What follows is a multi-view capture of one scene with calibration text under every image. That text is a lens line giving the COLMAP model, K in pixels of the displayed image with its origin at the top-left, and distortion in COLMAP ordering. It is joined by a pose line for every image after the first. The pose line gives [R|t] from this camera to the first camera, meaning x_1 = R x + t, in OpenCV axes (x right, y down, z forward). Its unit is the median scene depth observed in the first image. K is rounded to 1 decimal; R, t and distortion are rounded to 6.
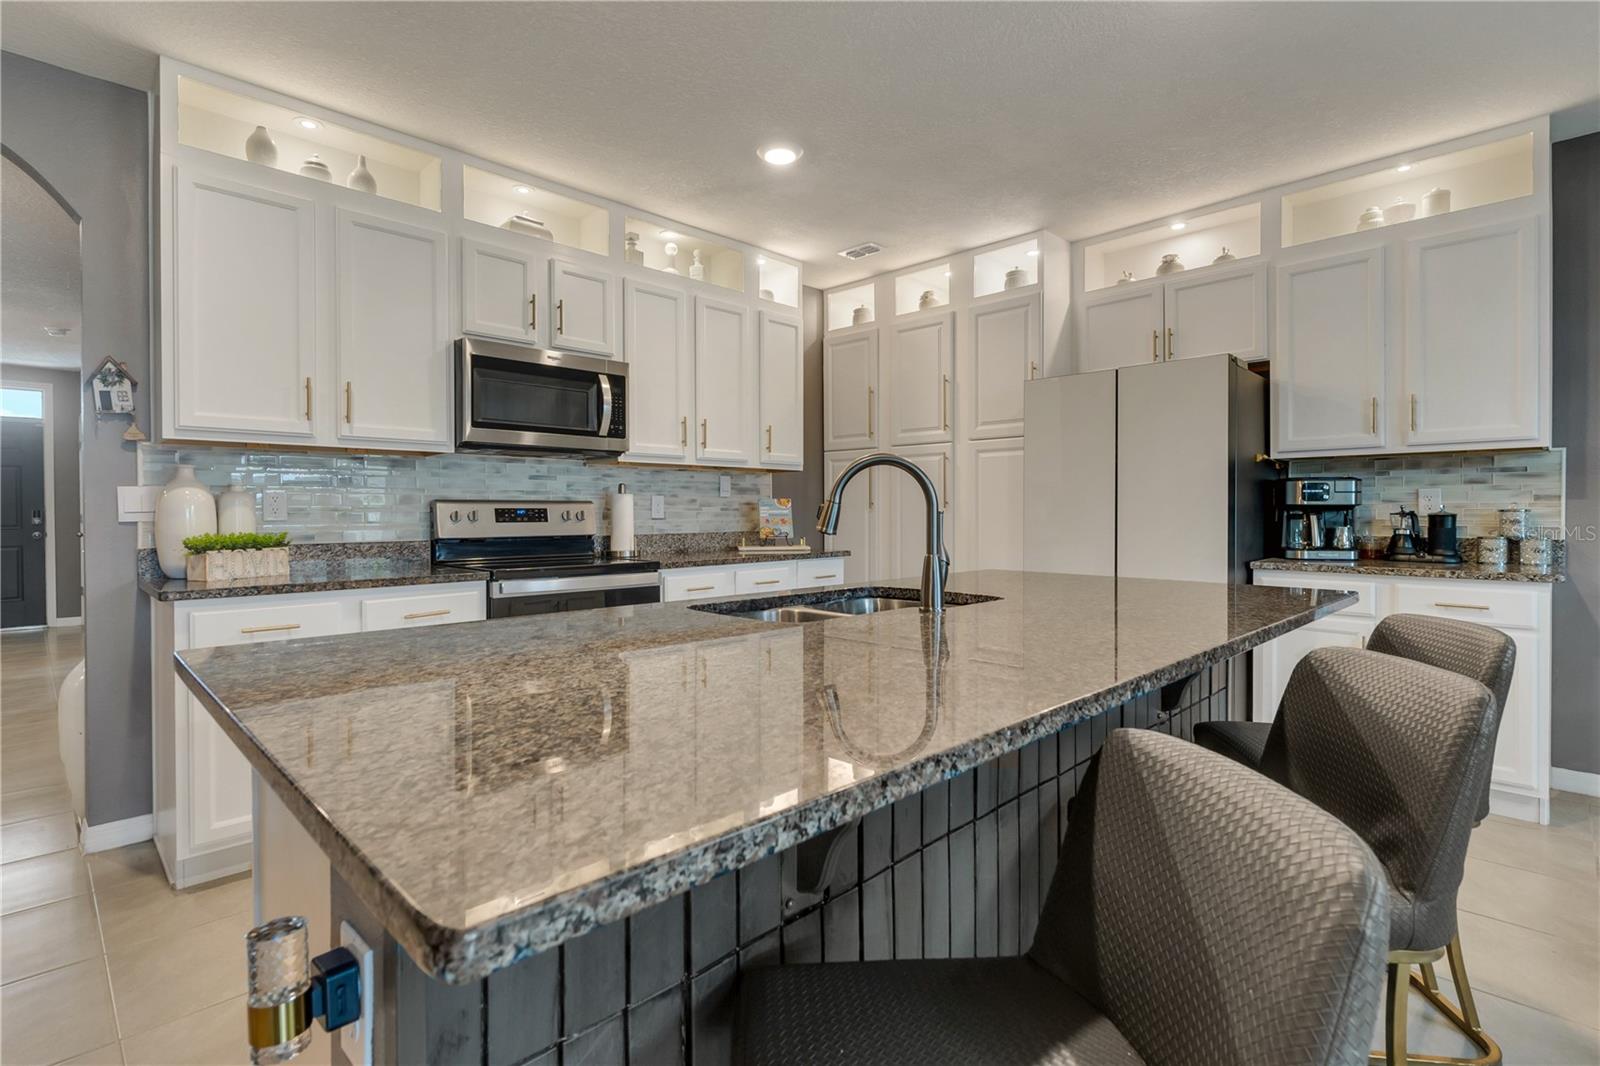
lens RADIAL K [[760.1, 0, 792.0], [0, 760.1, 526.7], [0, 0, 1]] dist [-0.002103, -0.000654]
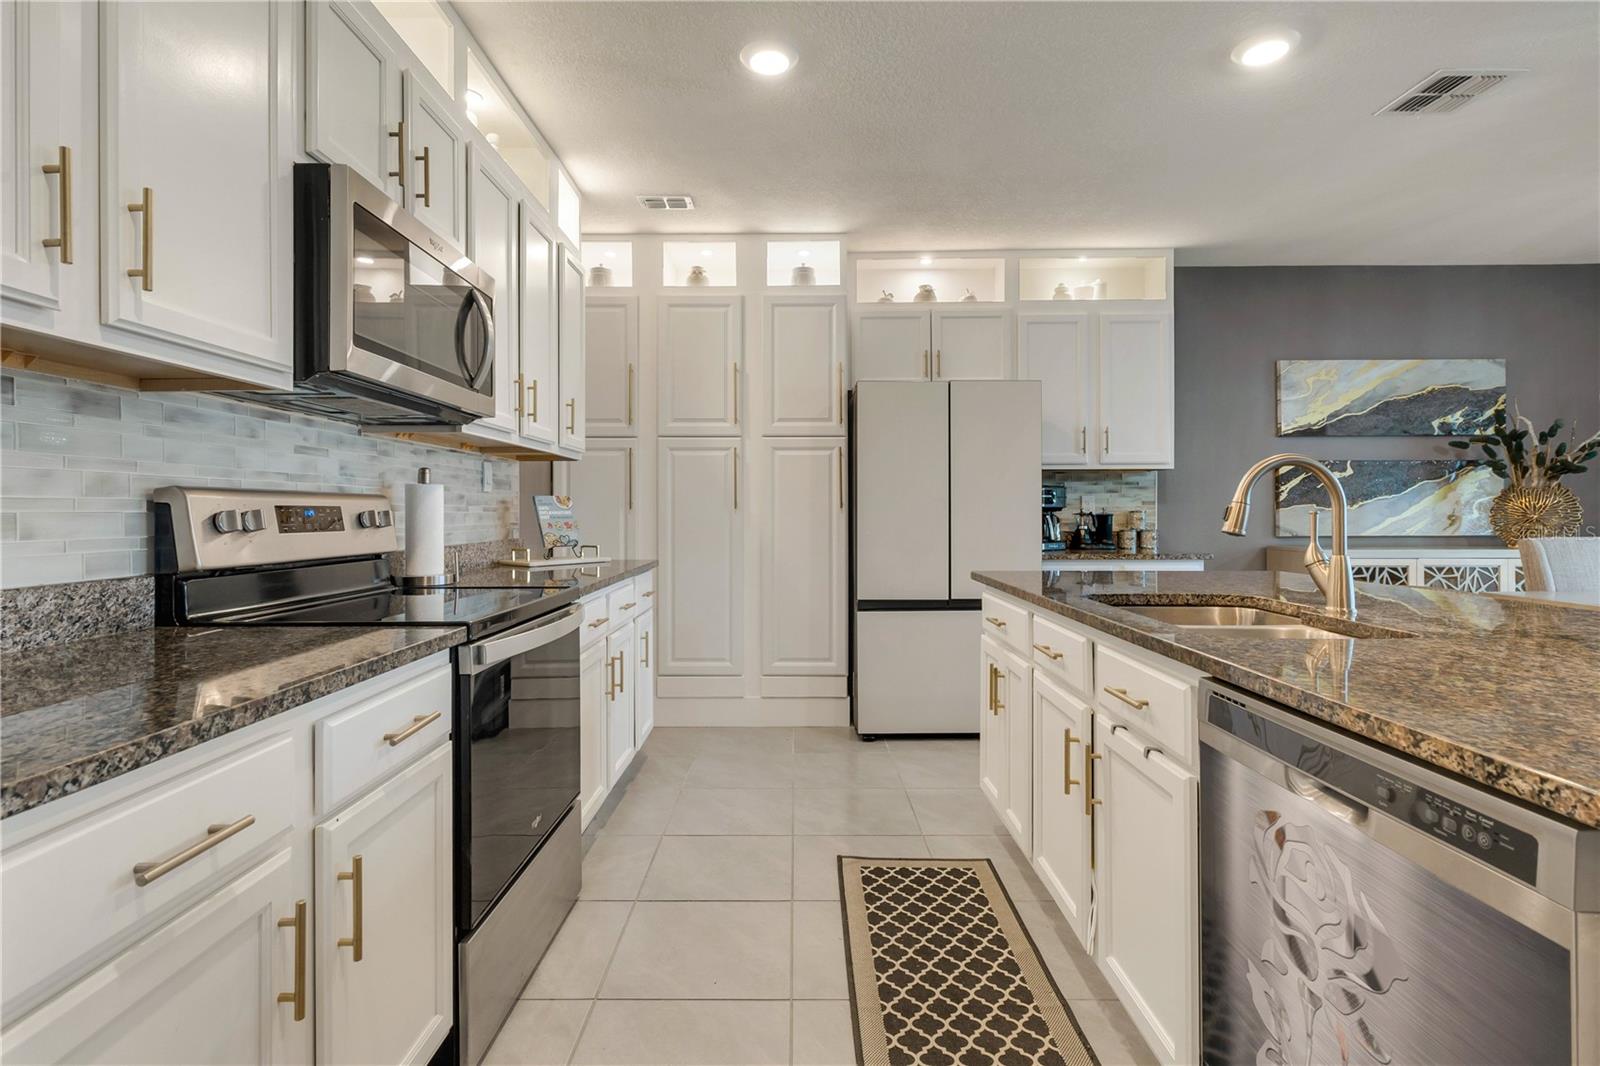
lens RADIAL K [[760.1, 0, 792.0], [0, 760.1, 526.7], [0, 0, 1]] dist [-0.002103, -0.000654]
pose [[0.710252, -0.013057, 0.703826, -0.478504], [0.014367, 0.999889, 0.004052, -0.006588], [-0.703801, 0.007234, 0.710361, 0.365244]]
